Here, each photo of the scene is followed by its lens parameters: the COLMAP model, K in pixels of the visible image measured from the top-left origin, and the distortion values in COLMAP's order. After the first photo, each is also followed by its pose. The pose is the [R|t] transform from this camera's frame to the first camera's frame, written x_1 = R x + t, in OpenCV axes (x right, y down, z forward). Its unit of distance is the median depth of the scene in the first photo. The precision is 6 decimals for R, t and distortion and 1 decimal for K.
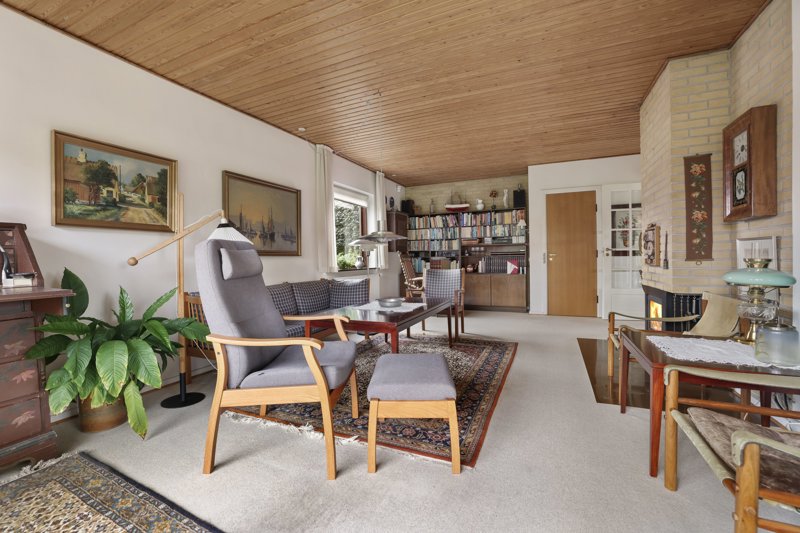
lens RADIAL K [[340.2, 0, 396.1], [0, 340.2, 257.0], [0, 0, 1]] dist [-0.028718, 0.000193]
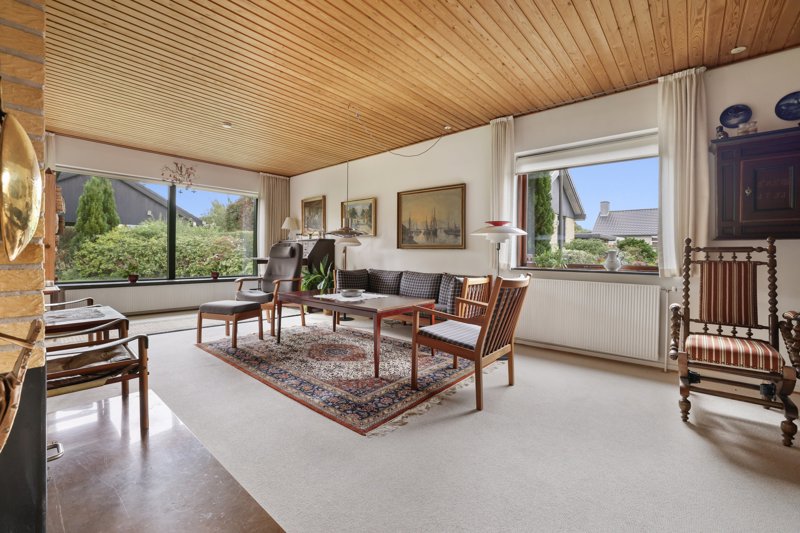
lens RADIAL K [[340.2, 0, 396.1], [0, 340.2, 257.0], [0, 0, 1]] dist [-0.028718, 0.000193]
pose [[-0.288028, 0.027656, -0.957223, 0.969969], [-0.002829, 0.999554, 0.029730, -0.011900], [0.957618, 0.011271, -0.287821, 1.443953]]
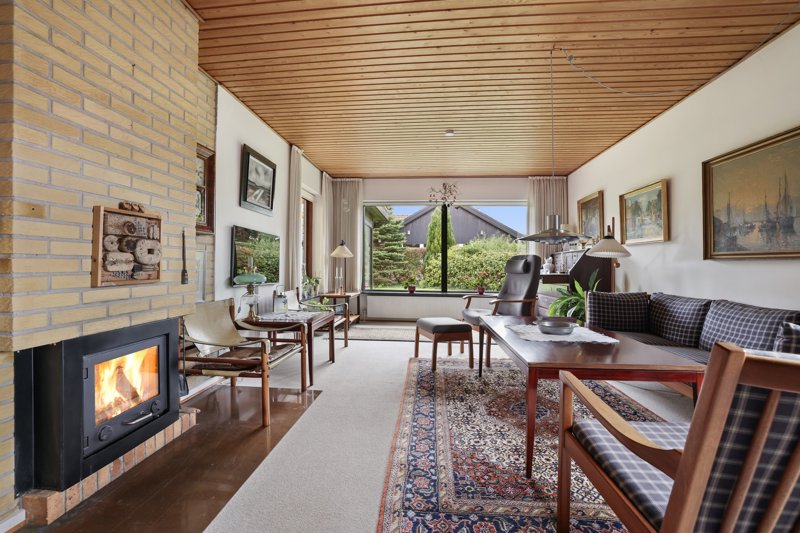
lens RADIAL K [[347.2, 0, 399.6], [0, 347.2, 263.0], [0, 0, 1]] dist [-0.029248, 0.000165]
pose [[-0.941553, 0.009244, -0.336738, 0.529207], [0.010341, 0.999945, -0.001464, -0.002456], [0.336706, -0.004860, -0.941597, 1.567611]]
